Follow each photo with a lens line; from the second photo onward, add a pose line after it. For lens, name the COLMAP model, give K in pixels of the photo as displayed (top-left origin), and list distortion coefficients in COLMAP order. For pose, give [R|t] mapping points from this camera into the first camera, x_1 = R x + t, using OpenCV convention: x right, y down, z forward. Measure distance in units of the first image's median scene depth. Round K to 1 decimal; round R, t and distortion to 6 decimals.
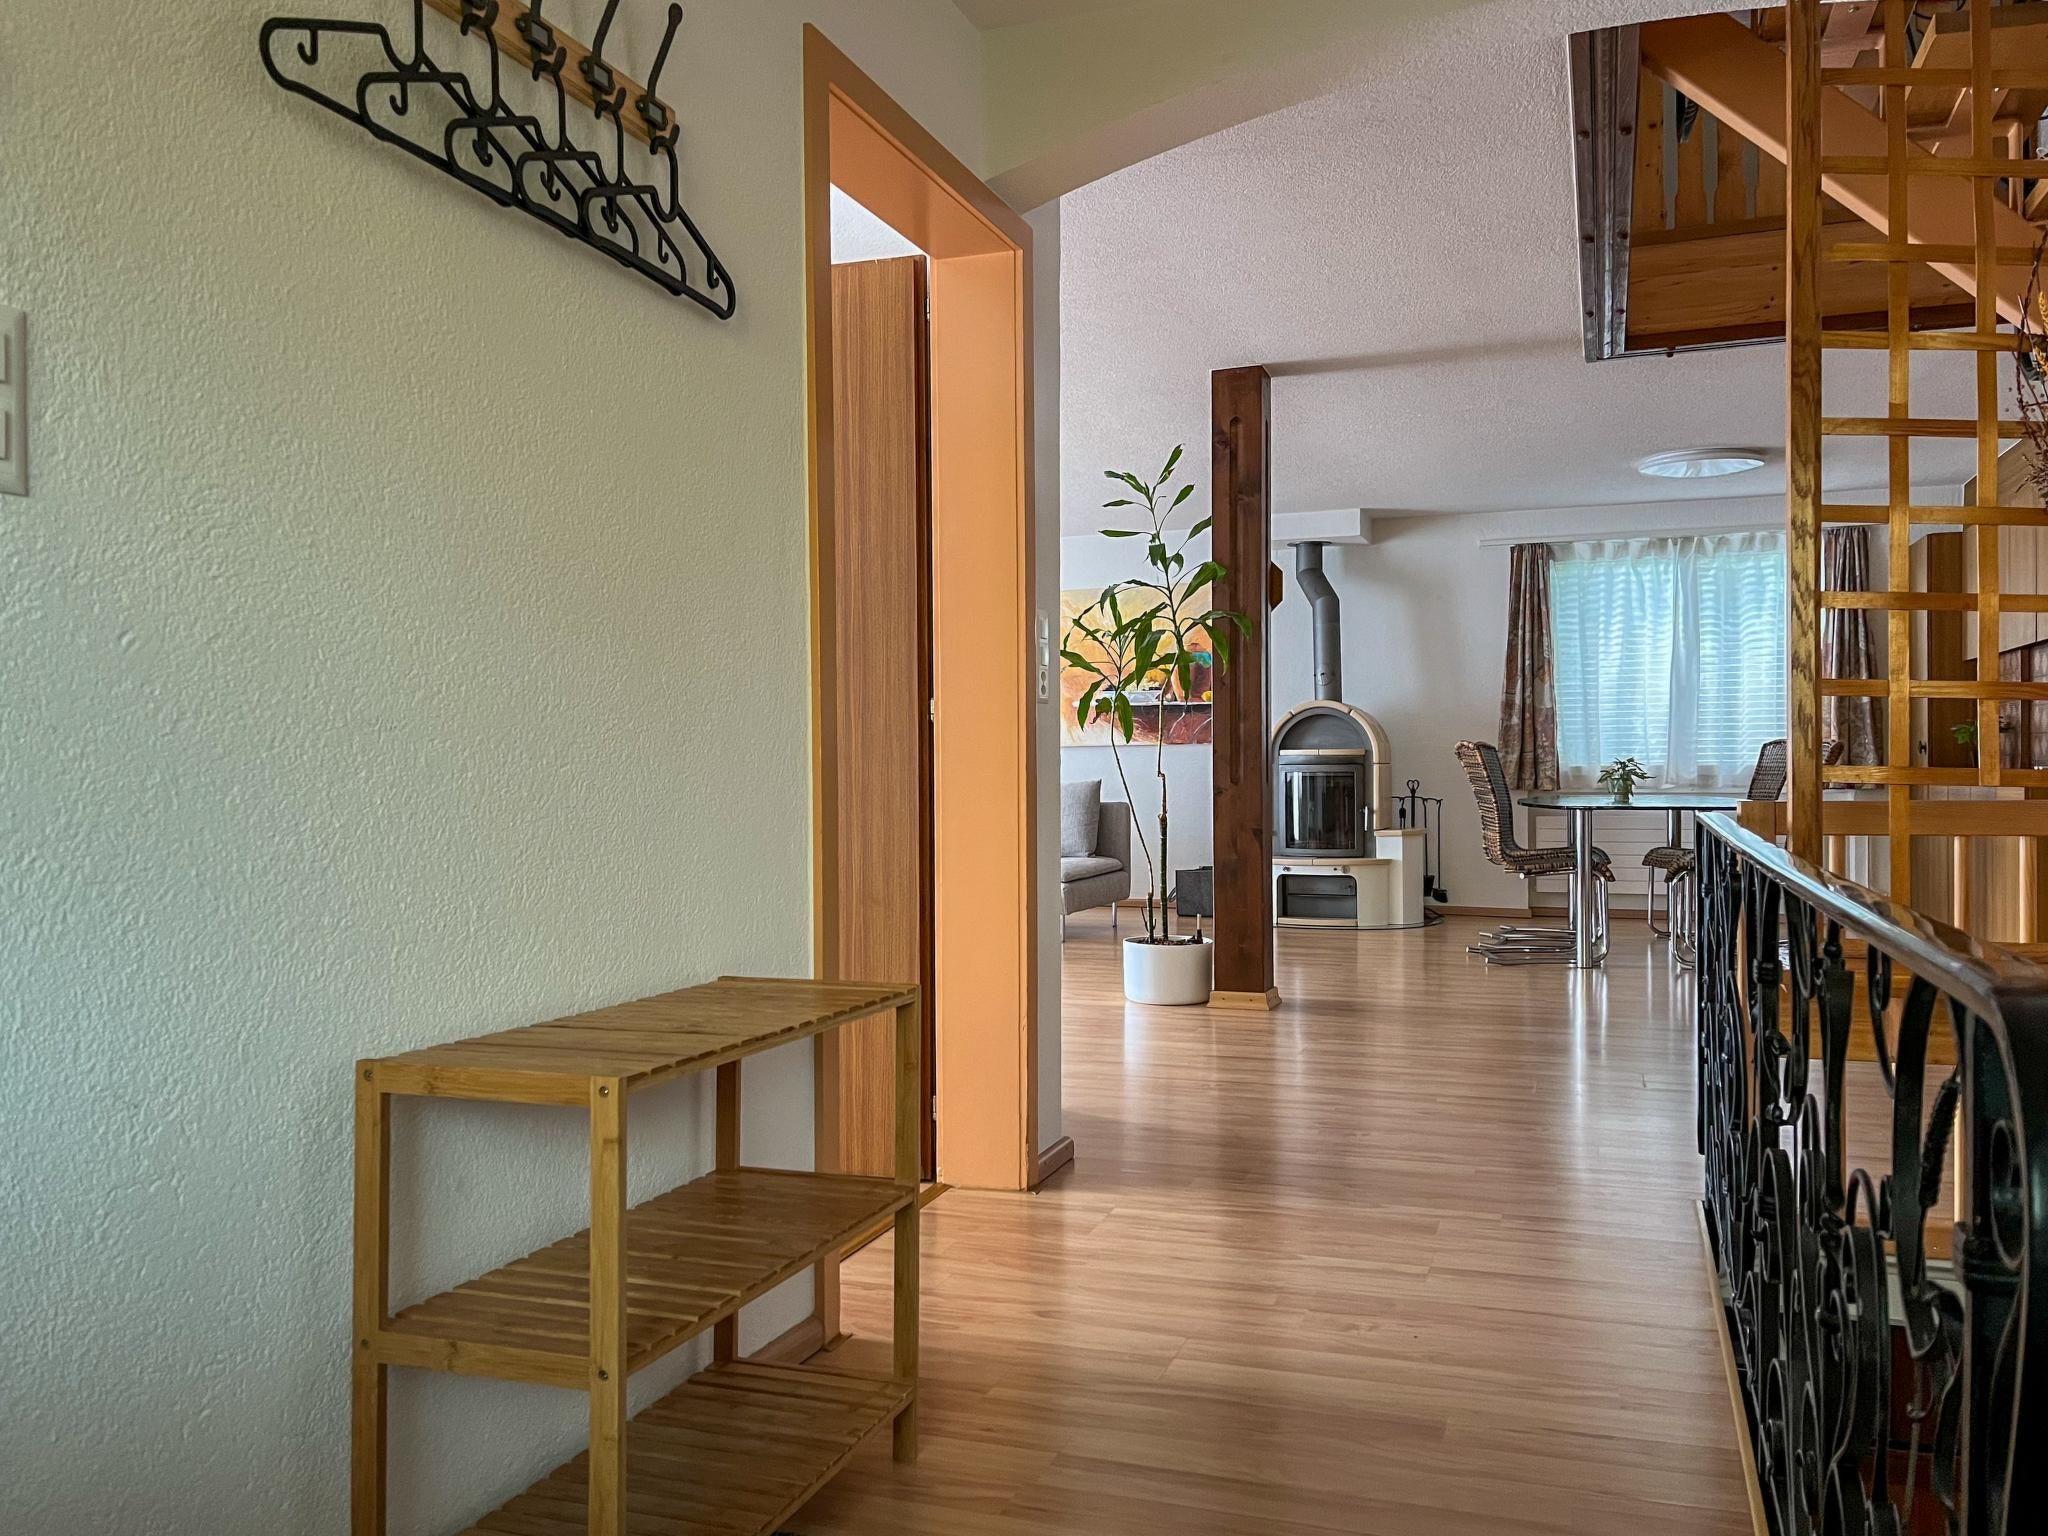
lens RADIAL K [[1585.4, 0, 1058.4], [0, 1585.4, 765.8], [0, 0, 1]] dist [0.074944, -0.082290]
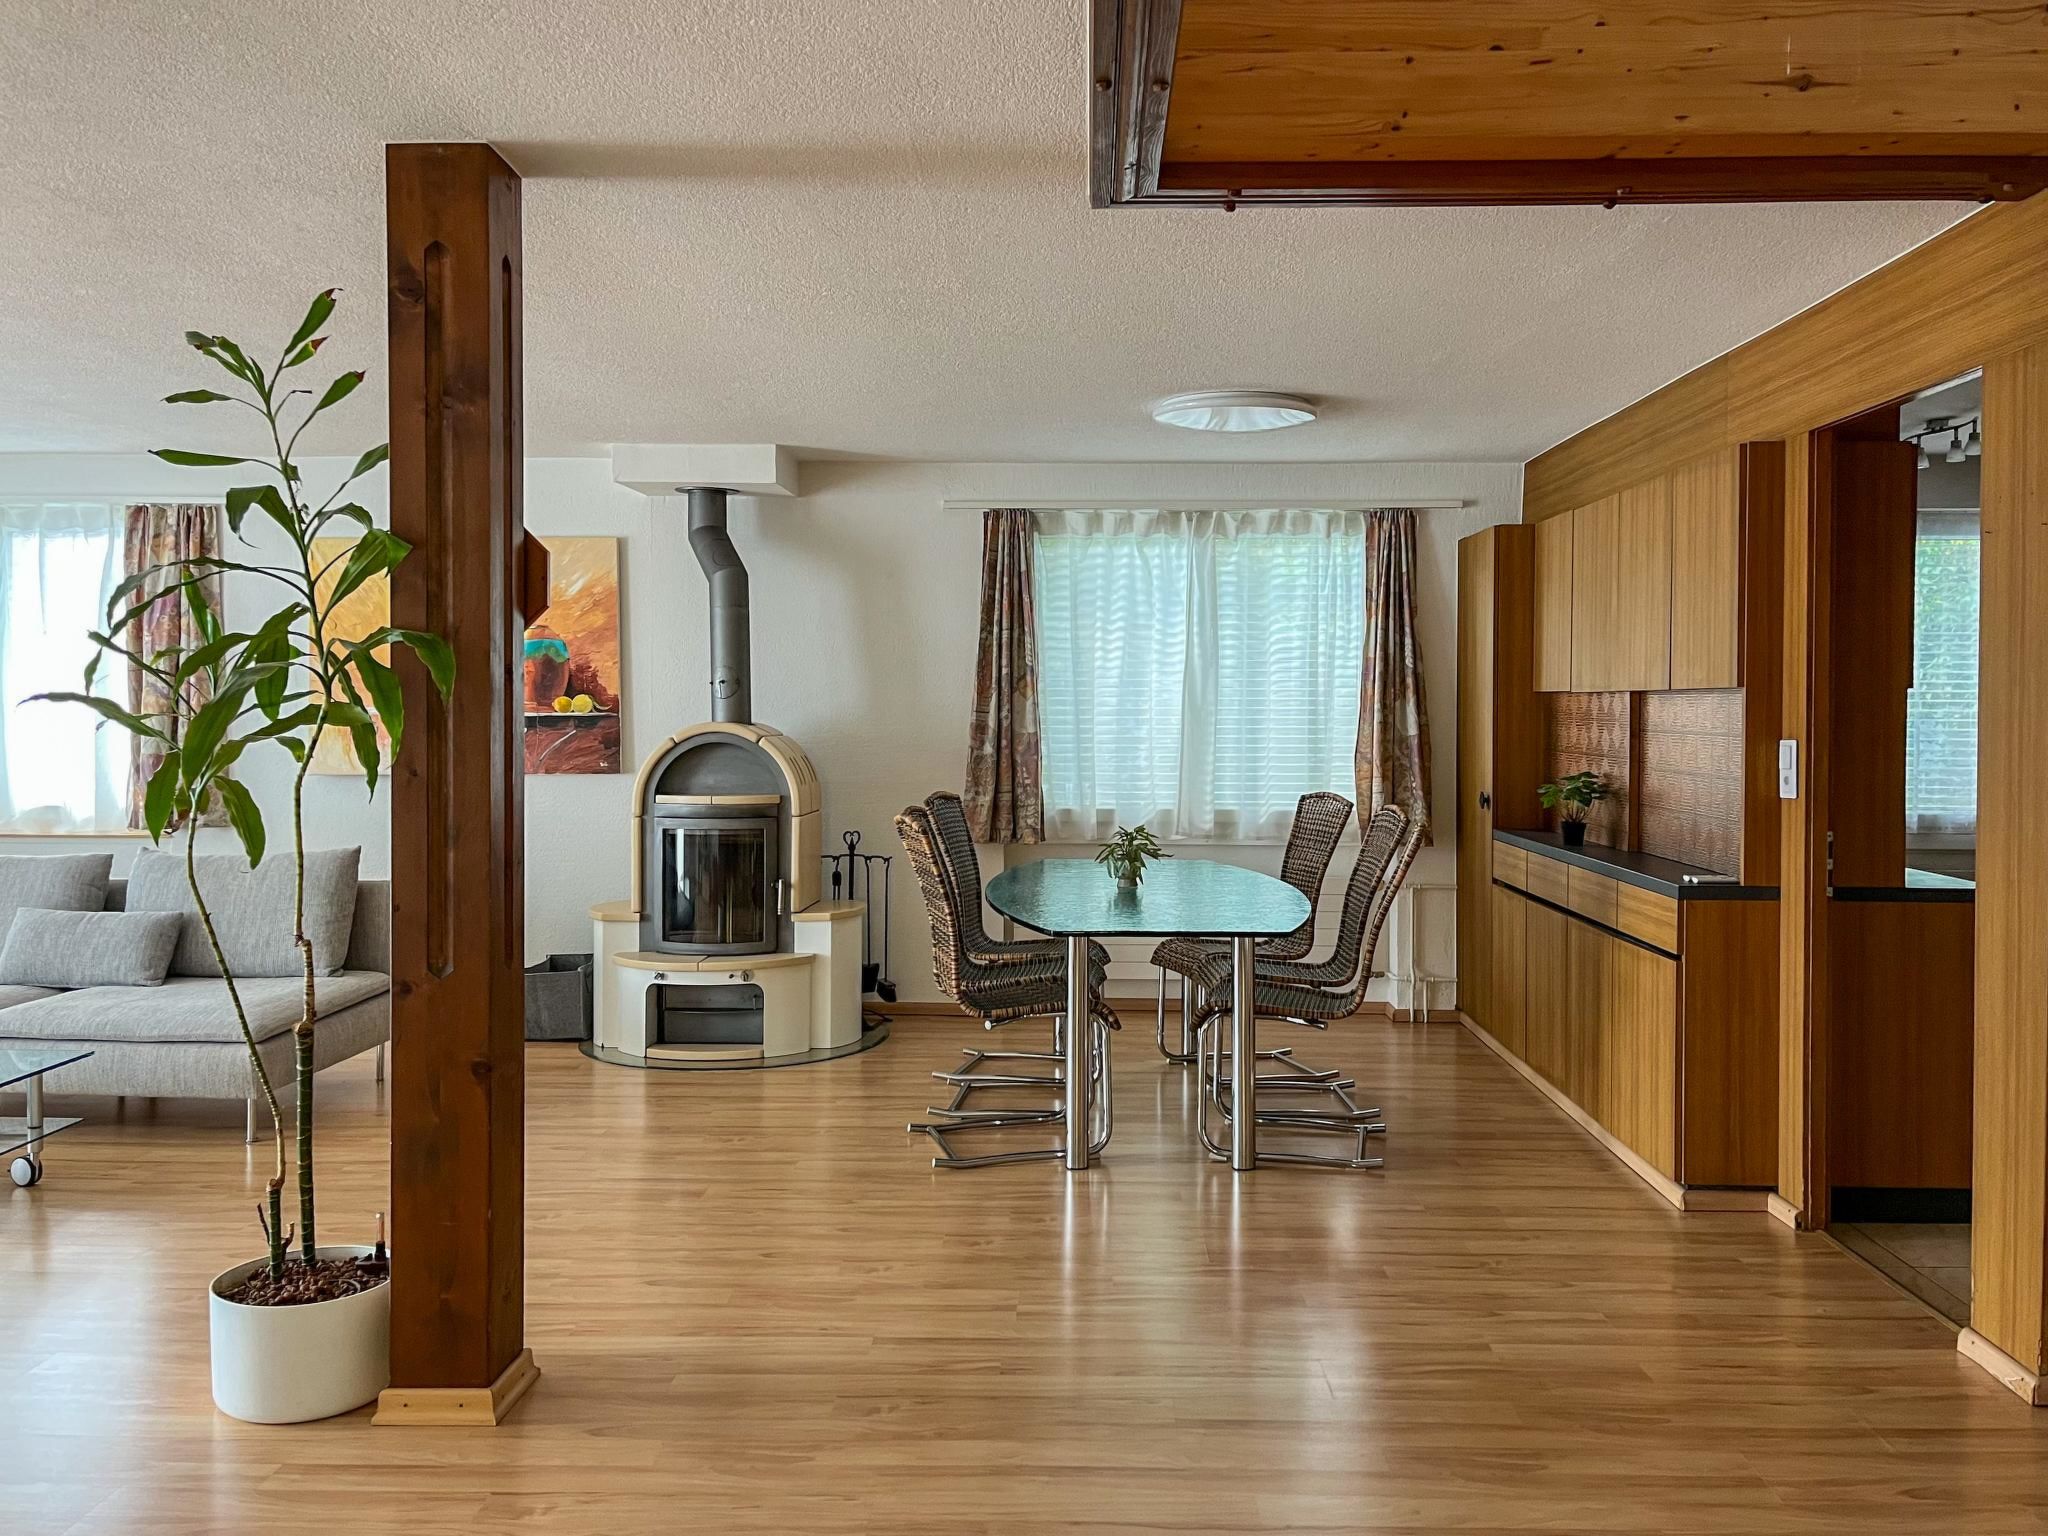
lens RADIAL K [[1585.4, 0, 1058.4], [0, 1585.4, 765.8], [0, 0, 1]] dist [0.074944, -0.082290]
pose [[0.951504, -0.002144, 0.307628, 0.093423], [-0.009758, 0.999262, 0.037146, -0.049255], [-0.307481, -0.038346, 0.950781, 0.297887]]
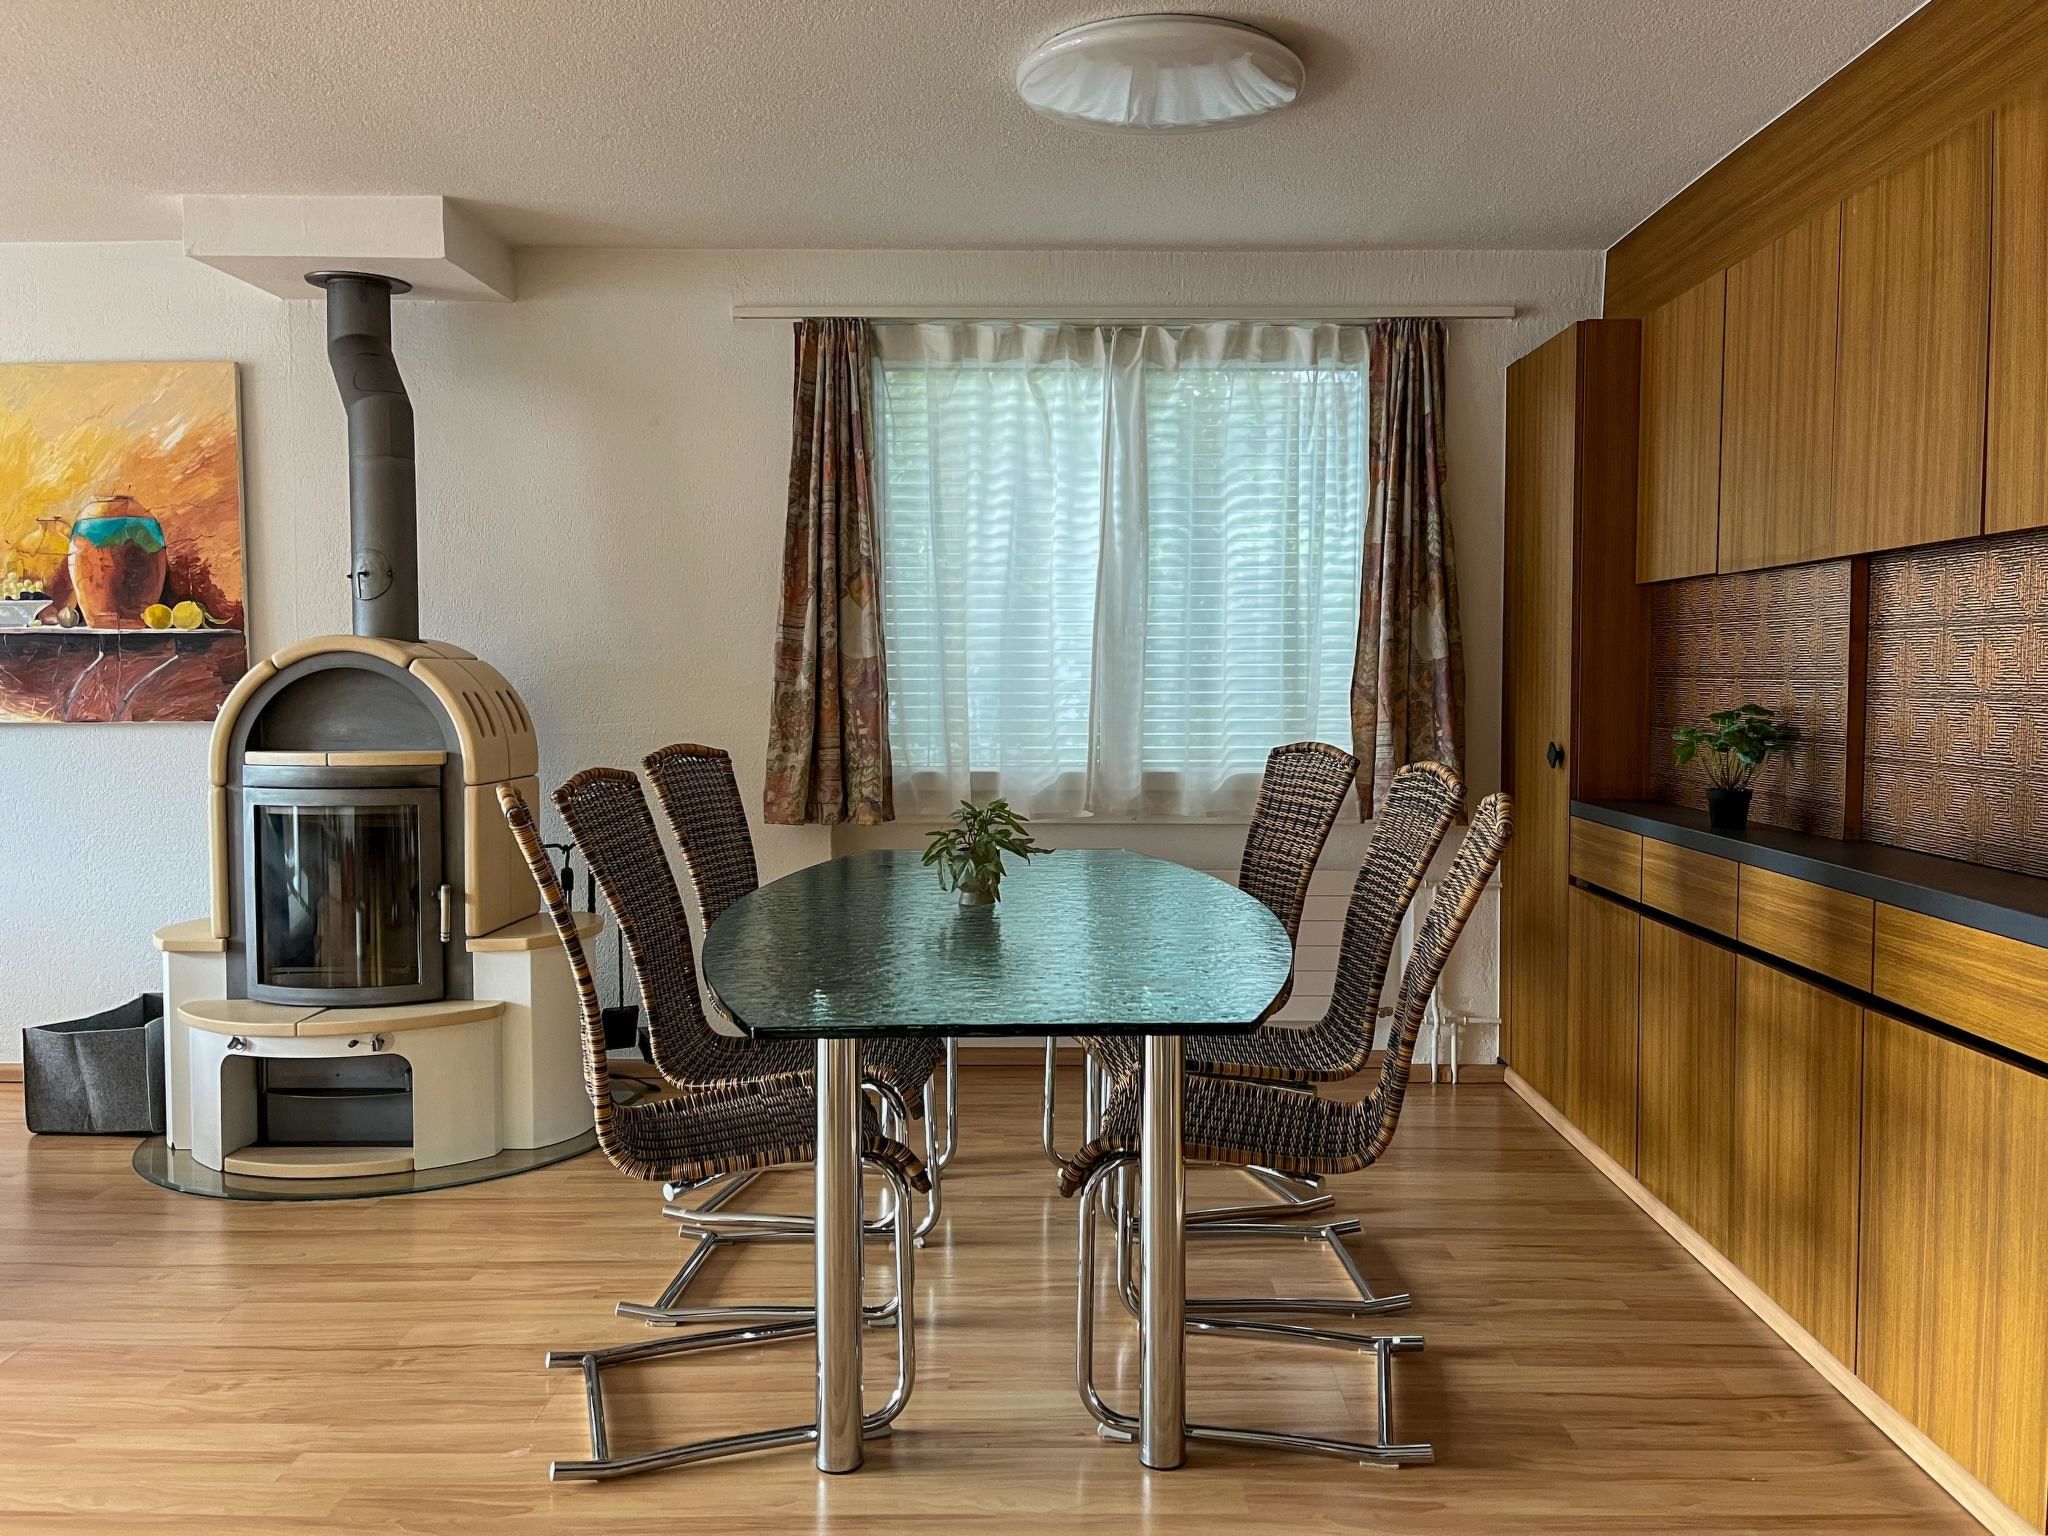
lens RADIAL K [[1585.4, 0, 1058.4], [0, 1585.4, 765.8], [0, 0, 1]] dist [0.074944, -0.082290]
pose [[0.946042, -0.012498, 0.323802, 0.206125], [-0.006856, 0.998260, 0.058563, -0.032674], [-0.323971, -0.057624, 0.944311, 0.522131]]
